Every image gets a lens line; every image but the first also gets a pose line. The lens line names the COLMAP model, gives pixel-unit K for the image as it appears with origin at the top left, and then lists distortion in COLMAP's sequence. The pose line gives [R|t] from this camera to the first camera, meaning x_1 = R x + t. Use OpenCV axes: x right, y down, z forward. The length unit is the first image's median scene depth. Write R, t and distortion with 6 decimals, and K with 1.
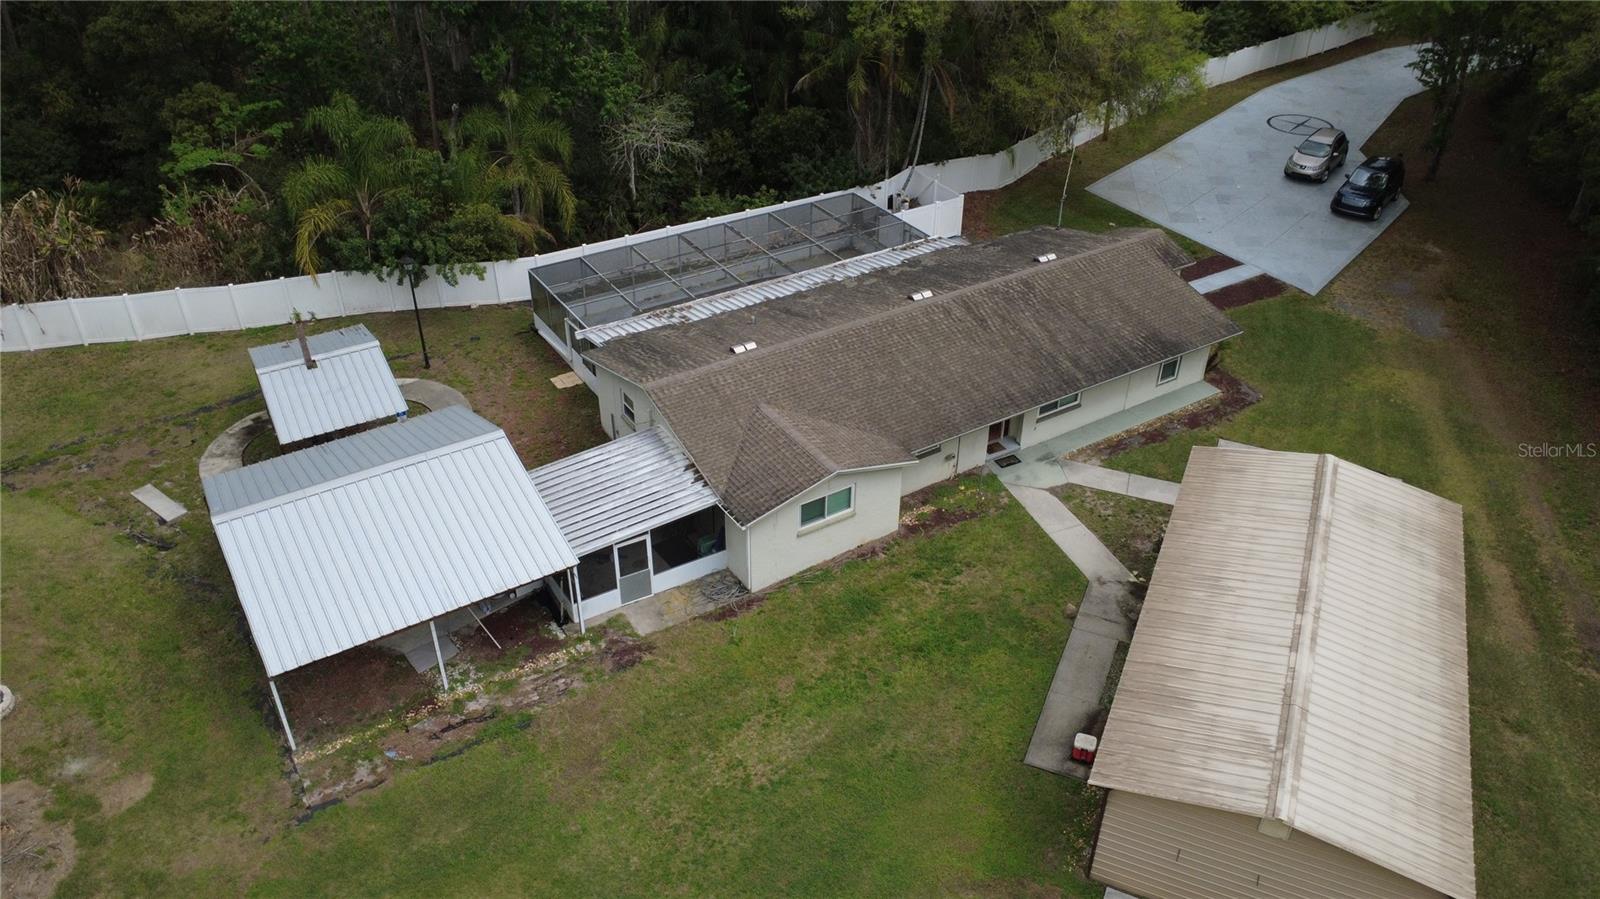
lens RADIAL K [[1166.5, 0, 800.0], [0, 1166.5, 449.5], [0, 0, 1]] dist [0.002650, -0.001448]
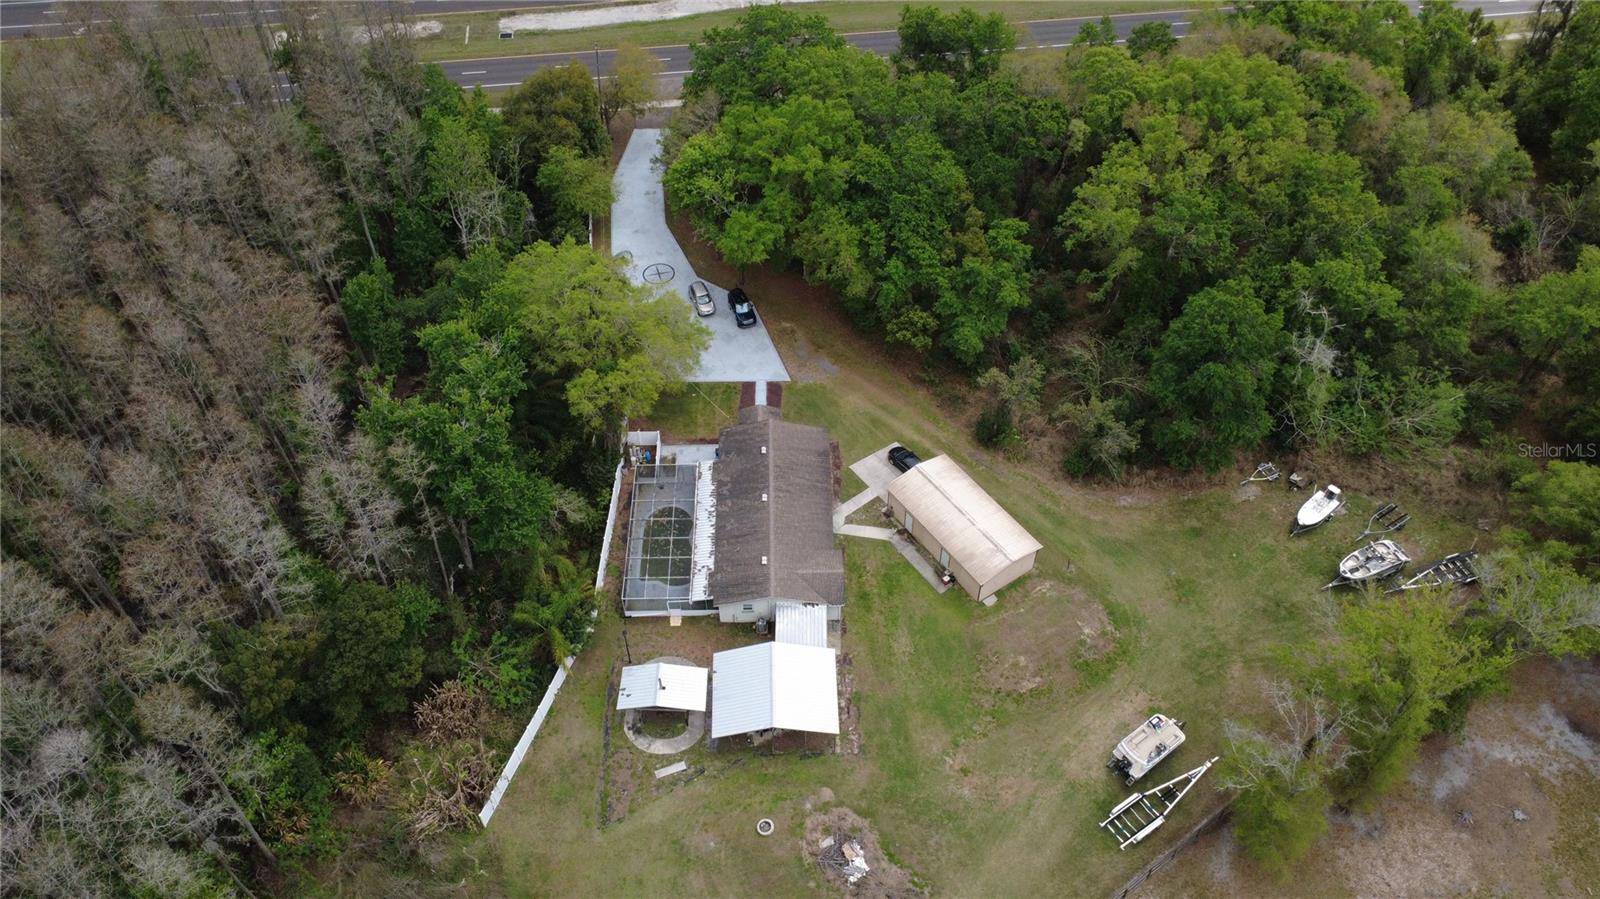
lens RADIAL K [[1175.3, 0, 792.6], [0, 1175.3, 445.6], [0, 0, 1]] dist [-0.002561, 0.000353]
pose [[0.519647, -0.632265, 0.574637, -1.537097], [0.486806, 0.771833, 0.409016, -1.498158], [-0.702130, 0.067192, 0.708871, -1.075820]]
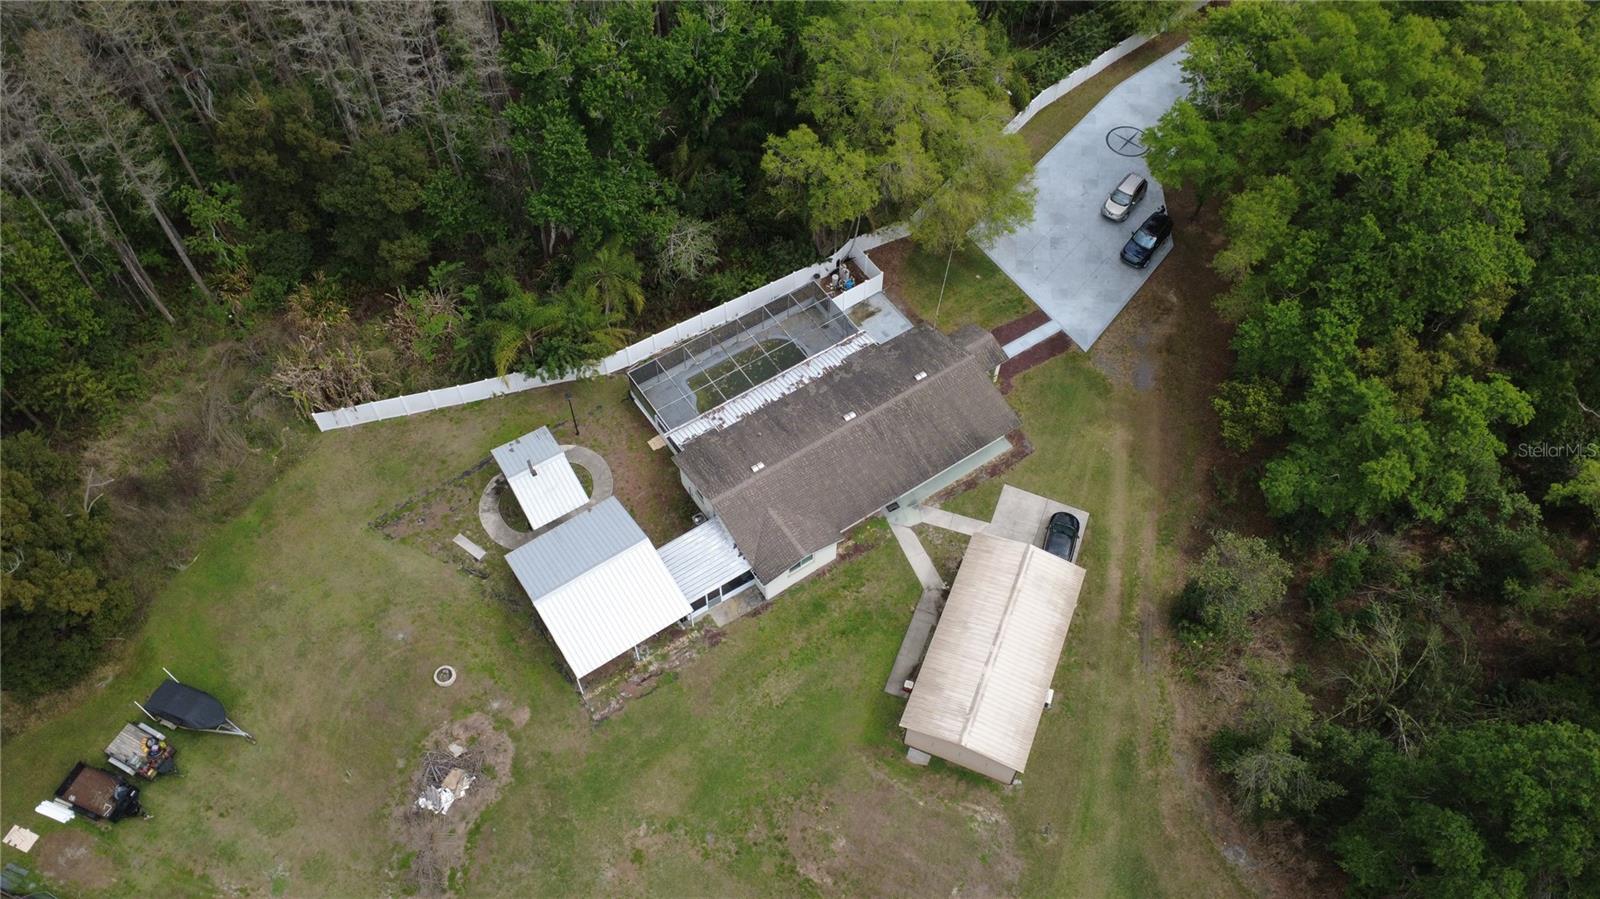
lens RADIAL K [[1166.5, 0, 800.0], [0, 1166.5, 449.5], [0, 0, 1]] dist [0.002650, -0.001448]
pose [[0.999532, -0.025941, 0.016243, -0.008759], [0.018056, 0.928285, 0.371432, -0.924453], [-0.024713, -0.370964, 0.928318, -0.894213]]
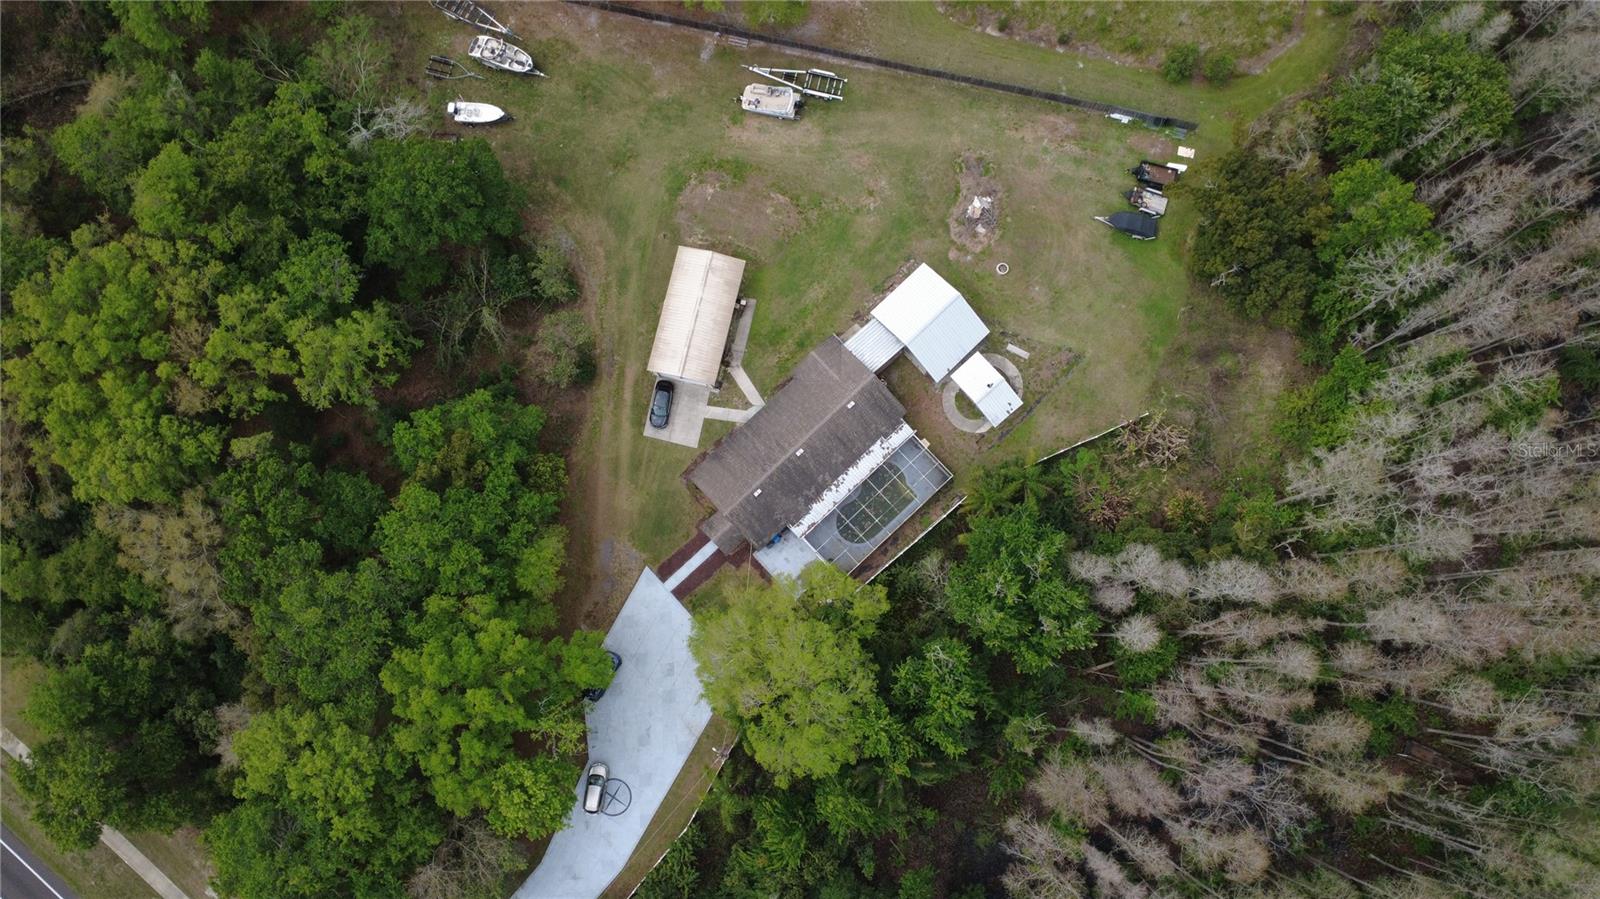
lens RADIAL K [[1214.8, 0, 800.0], [0, 1214.8, 449.5], [0, 0, 1]] dist [0.001407, -0.001721]
pose [[-0.981604, 0.189819, -0.020551, 0.193628], [-0.102293, -0.431969, 0.896069, -3.363233], [0.161214, 0.881687, 0.443439, -0.407704]]
